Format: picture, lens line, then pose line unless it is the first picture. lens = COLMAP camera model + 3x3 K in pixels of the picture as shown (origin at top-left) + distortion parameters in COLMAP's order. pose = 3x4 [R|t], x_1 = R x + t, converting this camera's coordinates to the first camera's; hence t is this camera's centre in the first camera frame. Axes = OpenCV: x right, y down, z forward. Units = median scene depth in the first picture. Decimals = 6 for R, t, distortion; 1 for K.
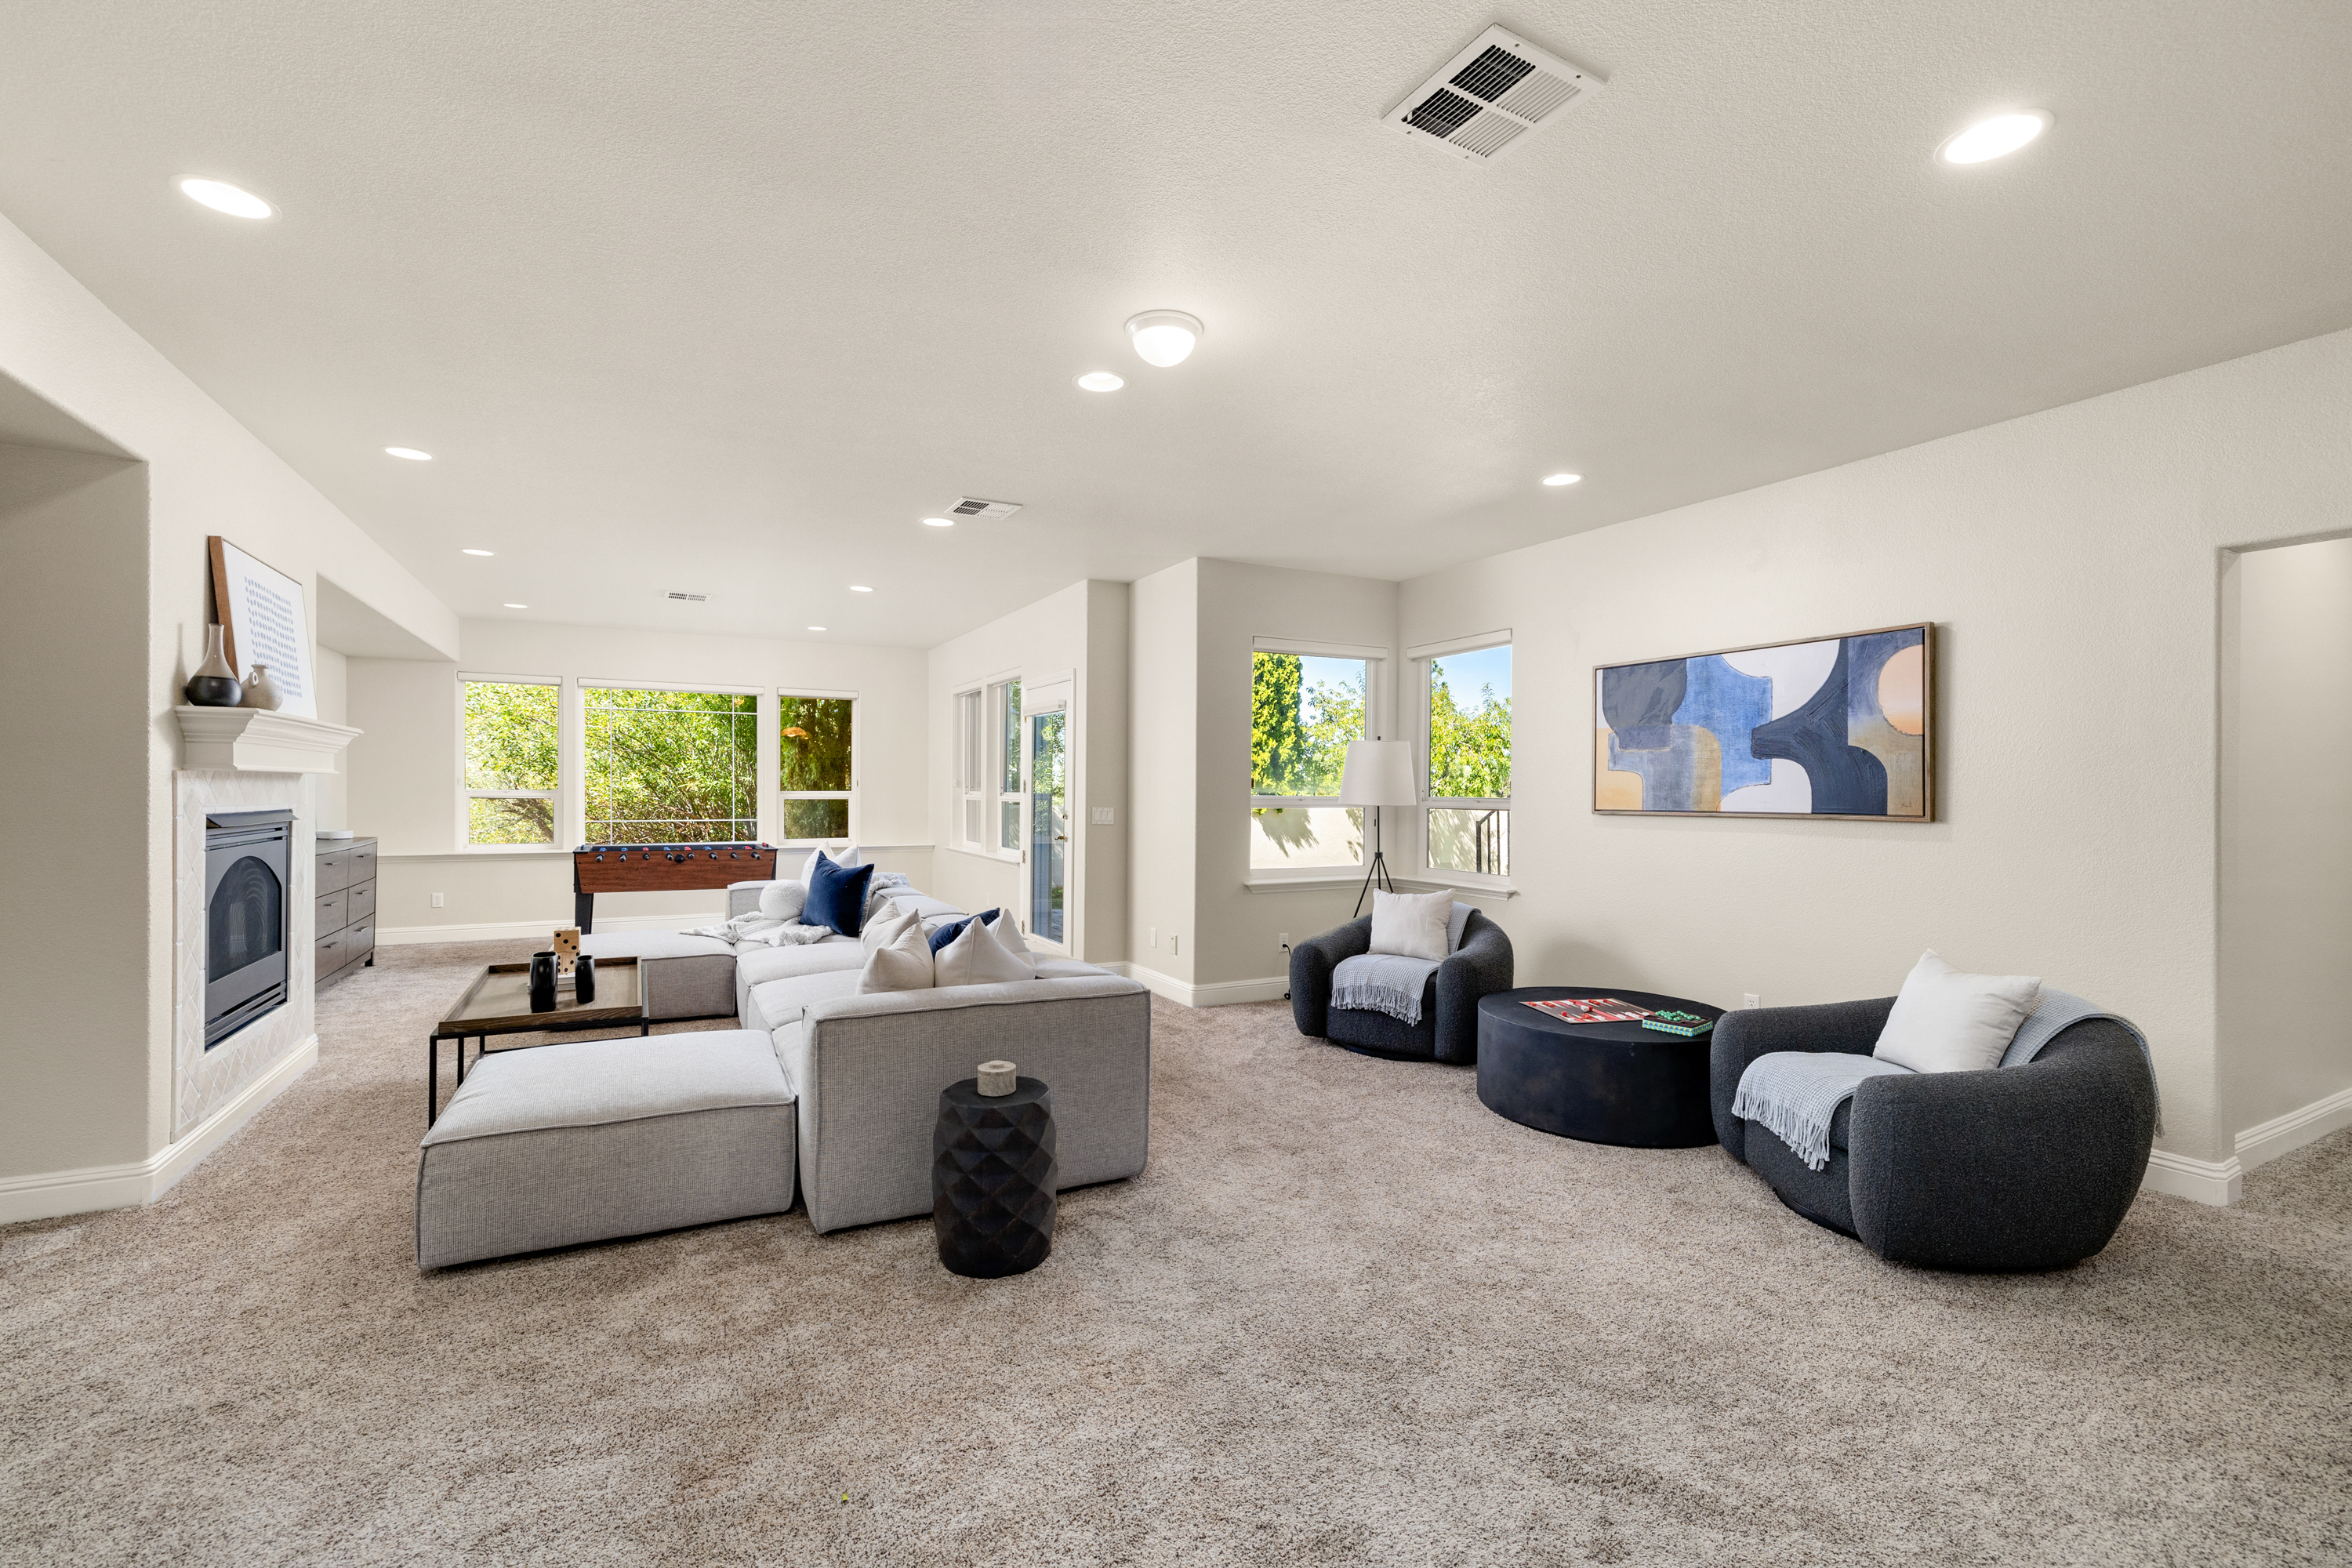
lens RADIAL K [[1001.7, 0, 1170.1], [0, 1001.7, 792.5], [0, 0, 1]] dist [-0.000168, 0.000141]
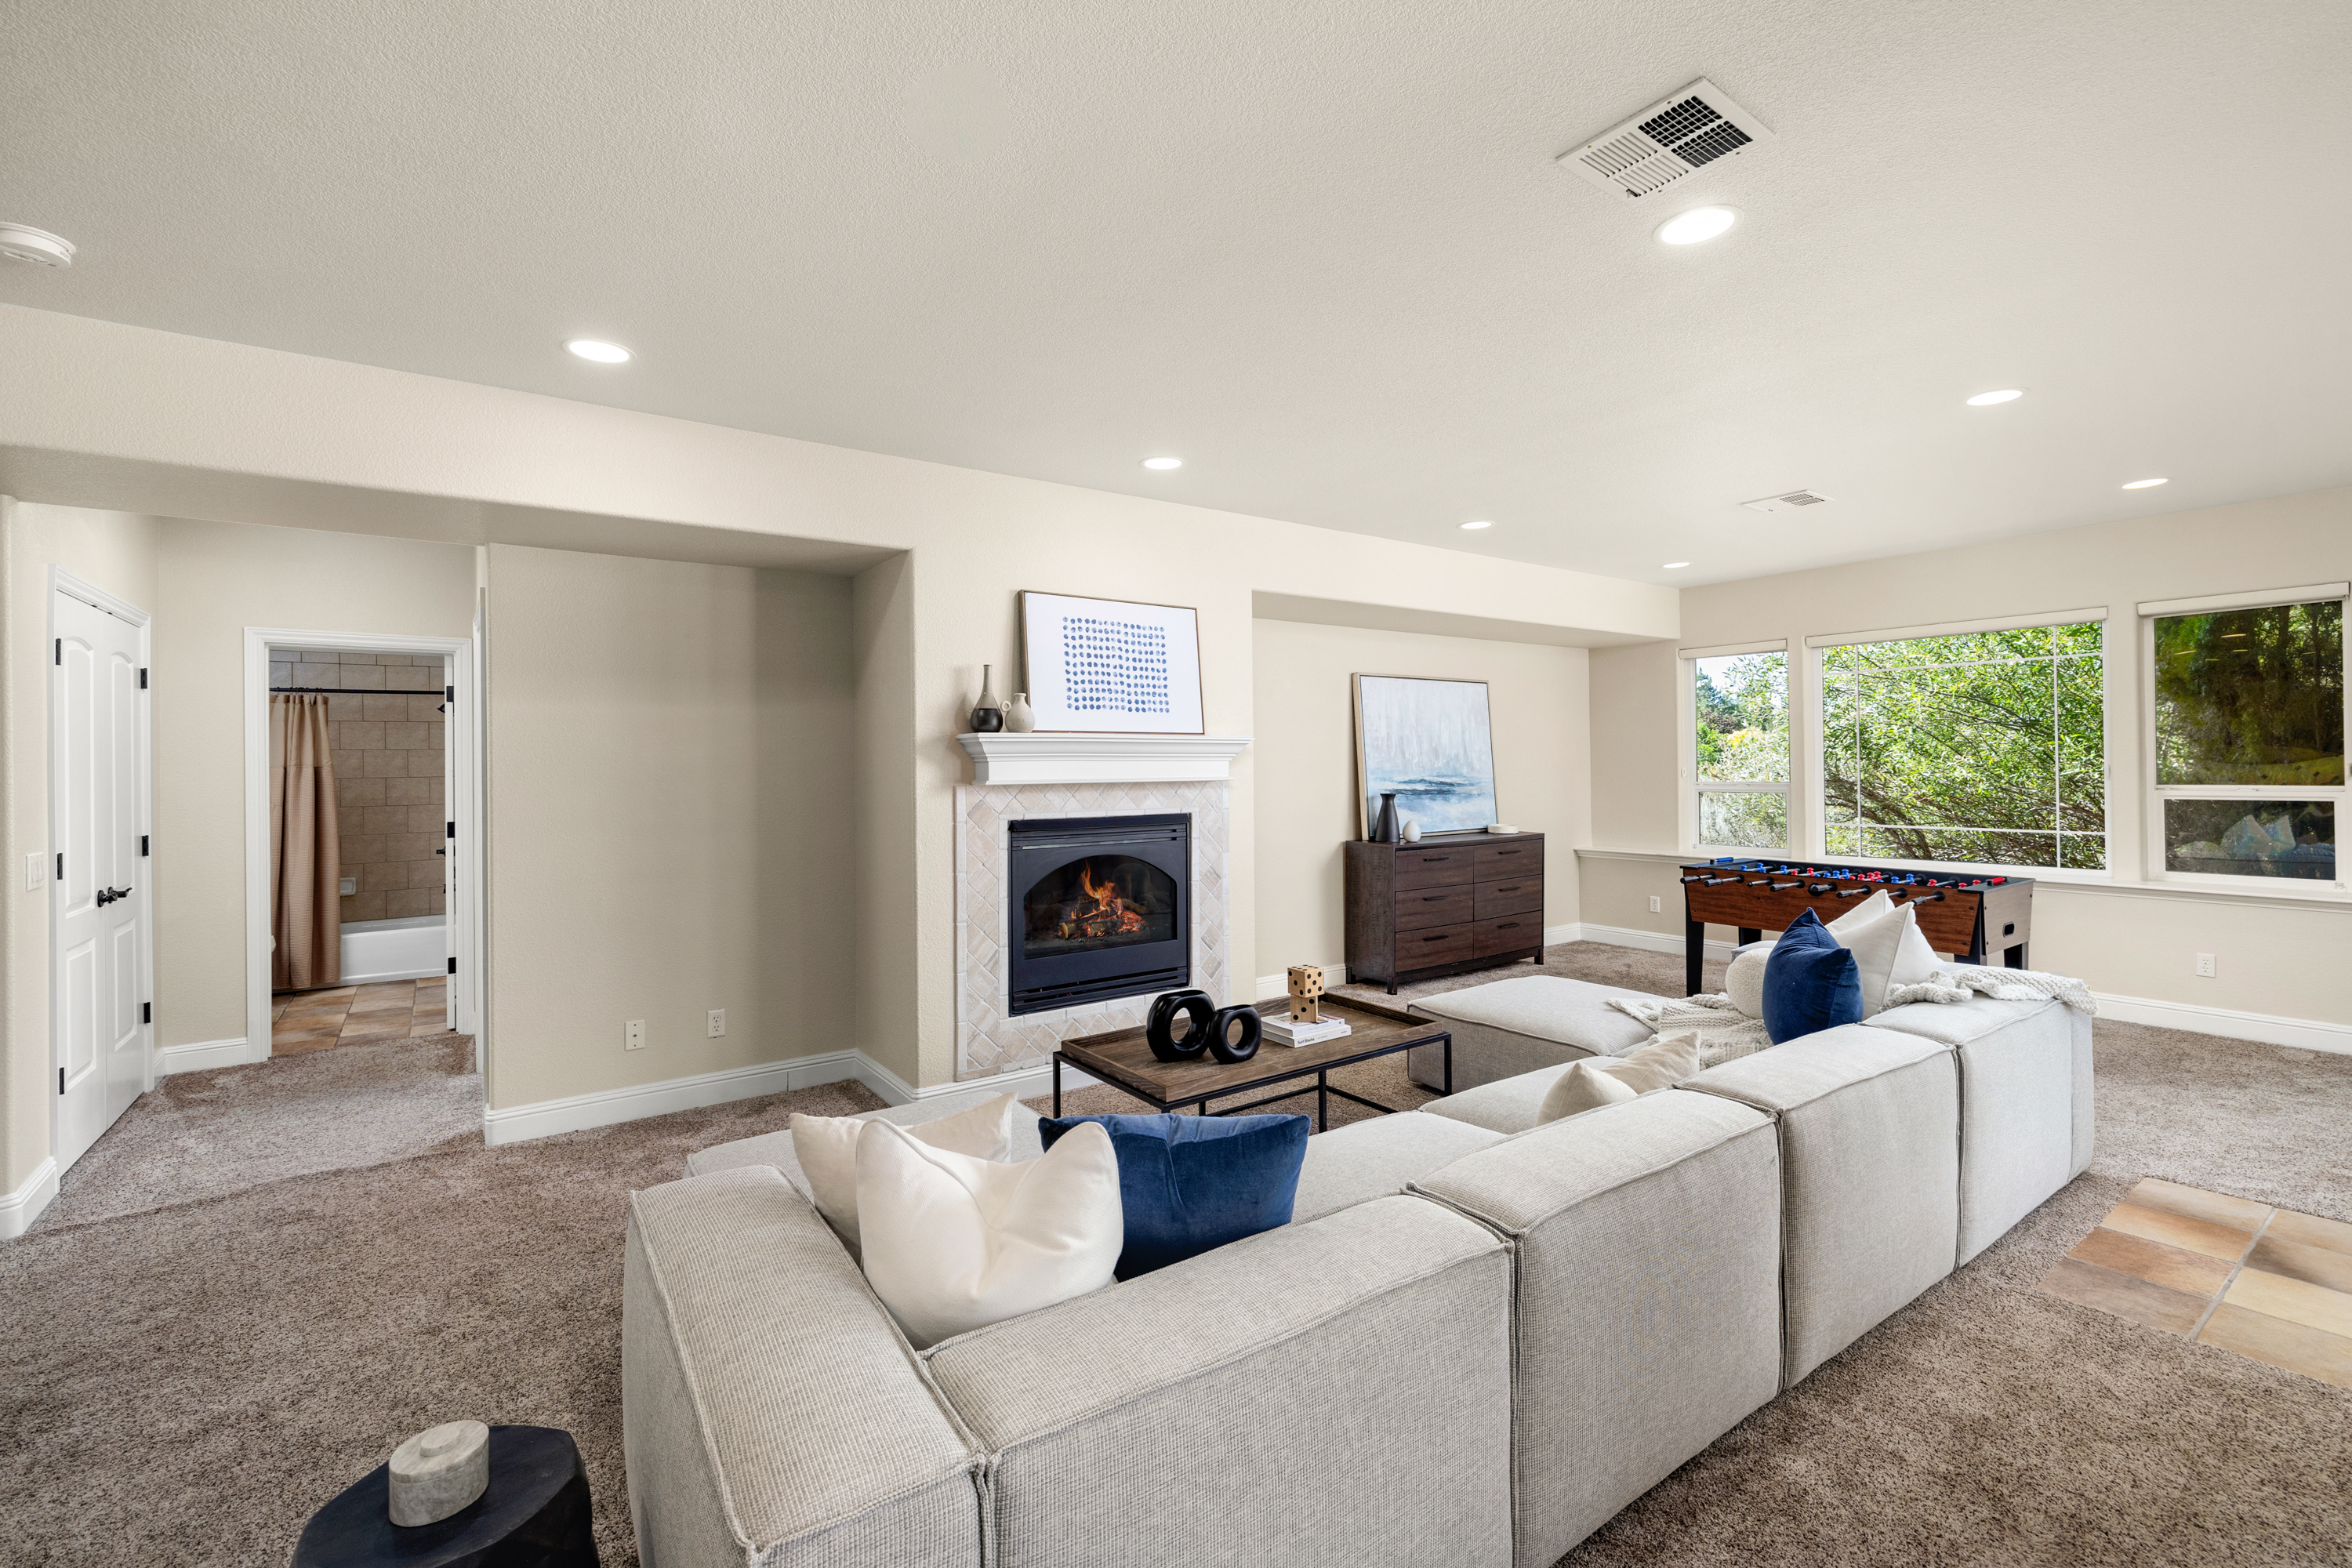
lens RADIAL K [[1001.3, 0, 1176.0], [0, 1001.3, 764.7], [0, 0, 1]] dist [0.000606, -0.000114]
pose [[0.123703, -0.008254, -0.992285, 0.275610], [0.007345, 0.999946, -0.007402, -0.035232], [0.992292, -0.006373, 0.123756, 1.052599]]
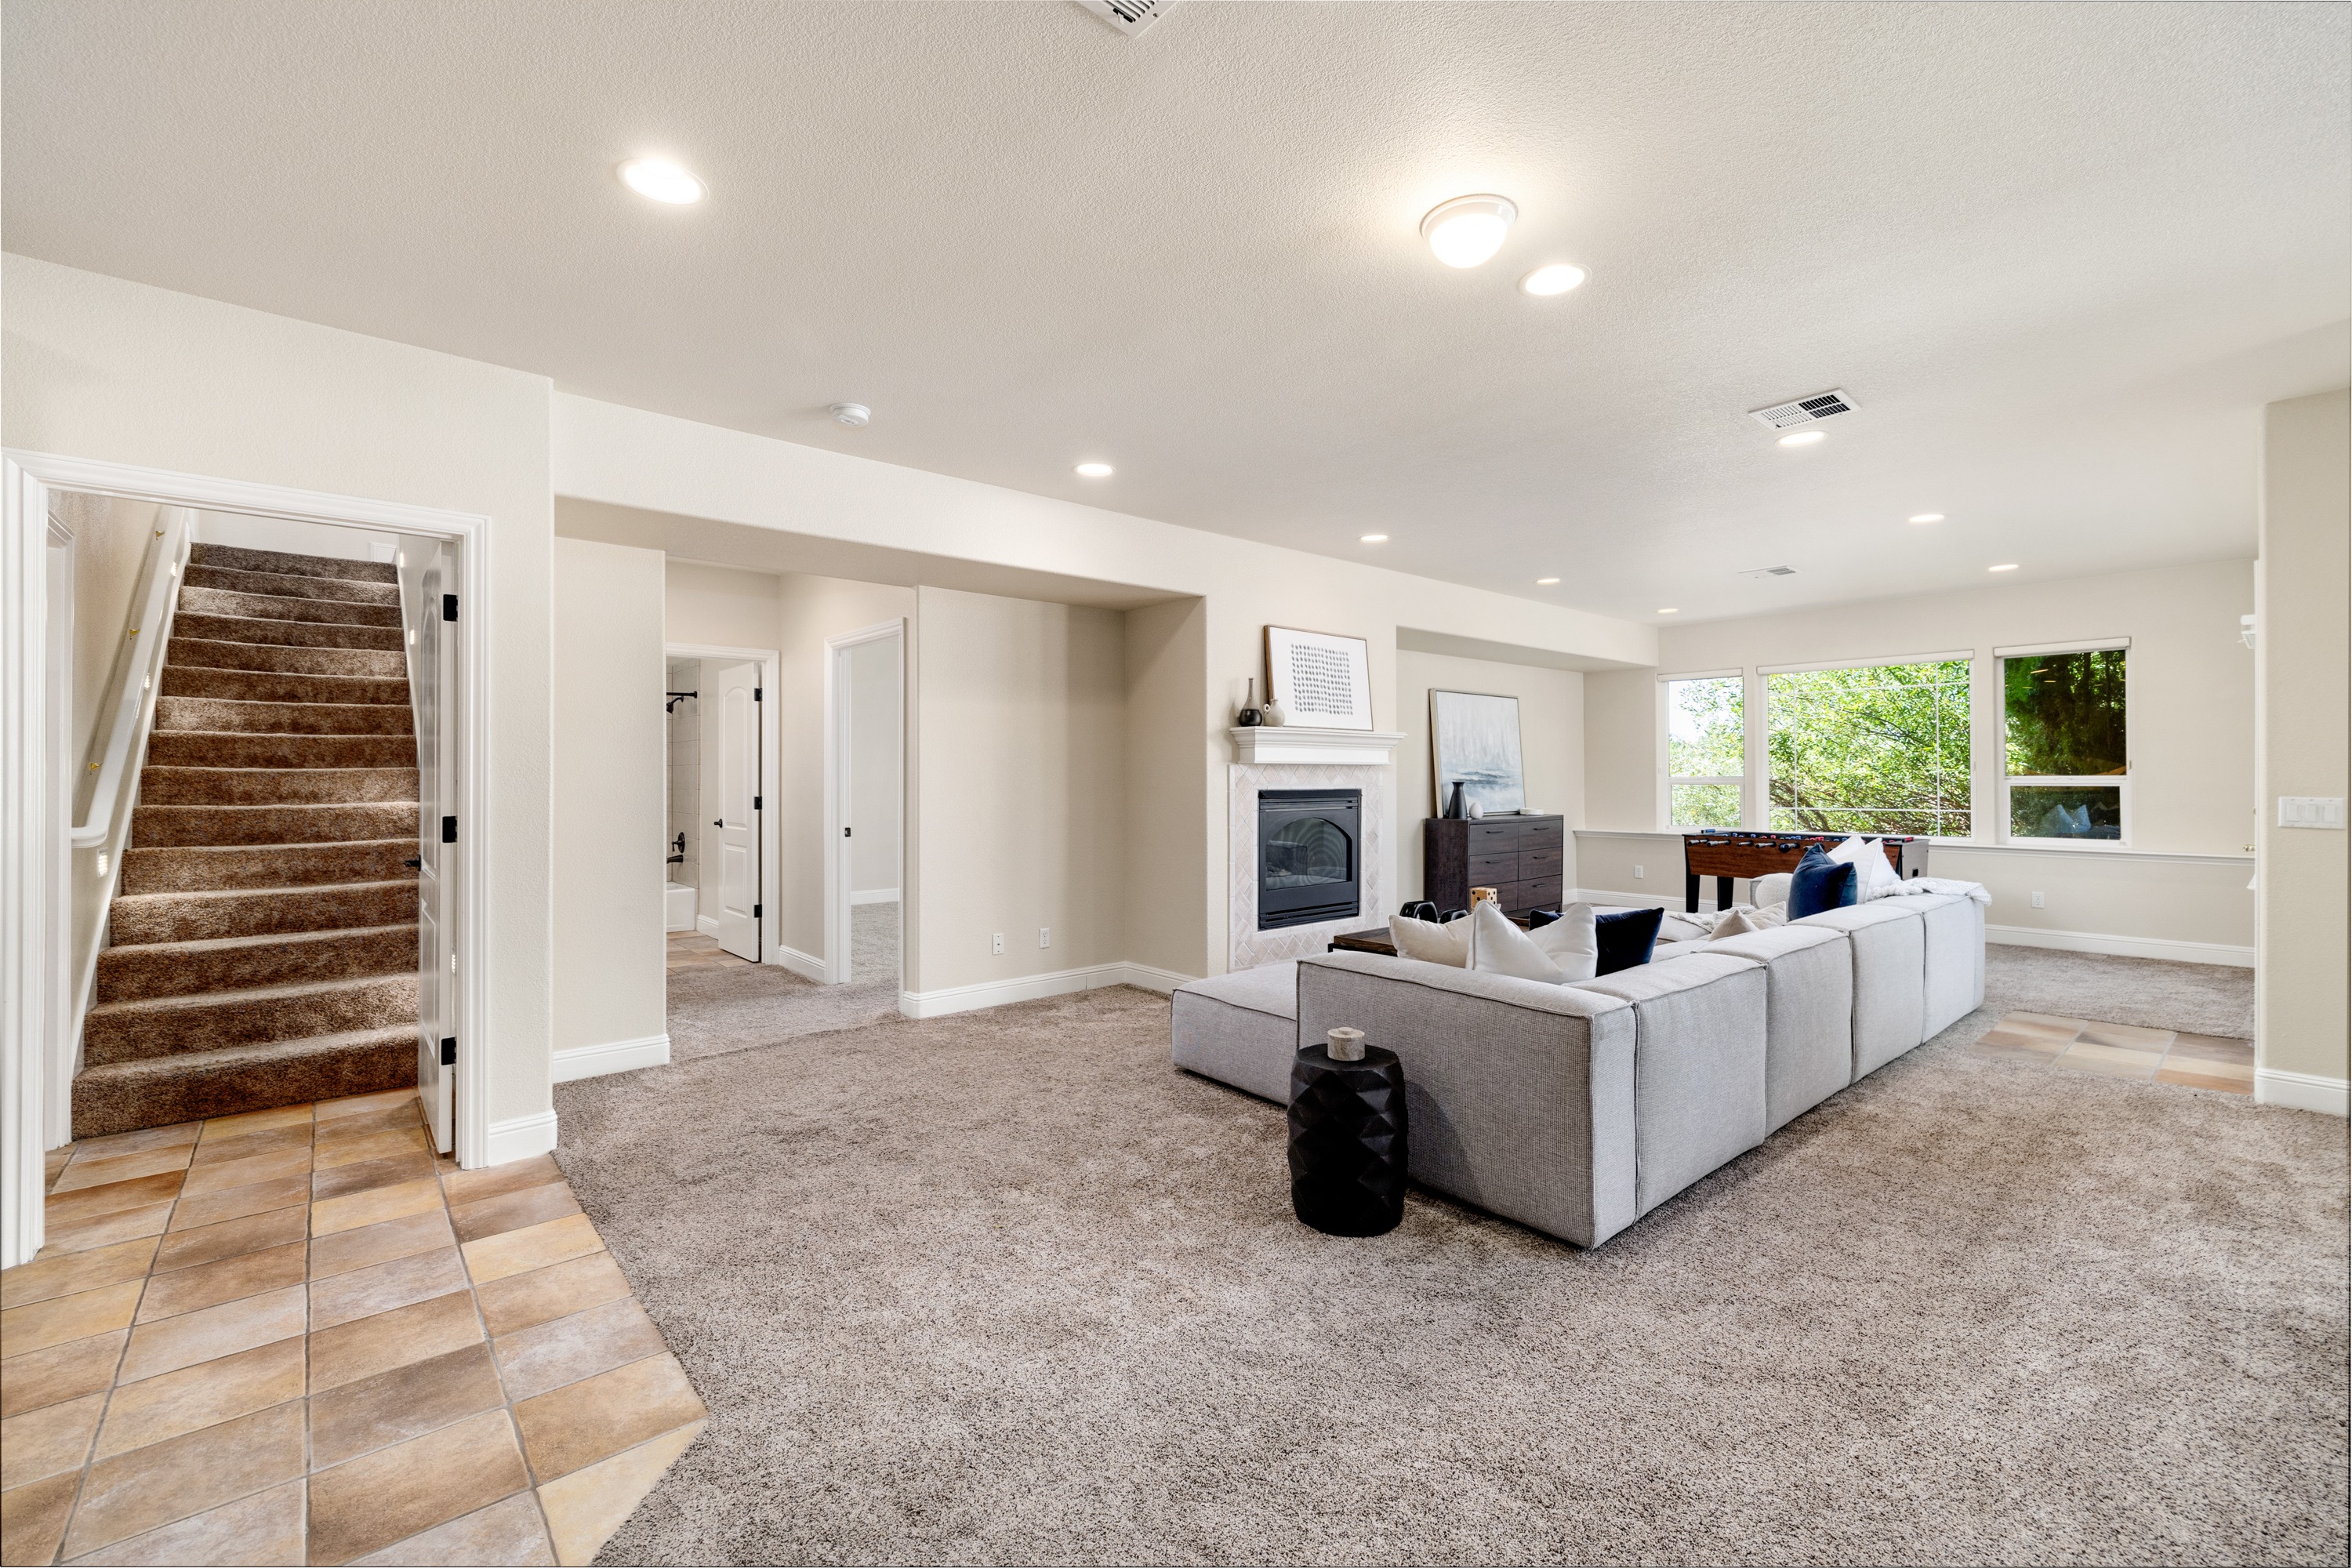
lens RADIAL K [[985.4, 0, 1167.1], [0, 985.4, 775.3], [0, 0, 1]] dist [0.000486, 0.000271]
pose [[0.216306, -0.009965, -0.976275, 0.638464], [0.001100, 0.999950, -0.009963, 0.013754], [0.976325, 0.001081, 0.216306, 0.486986]]
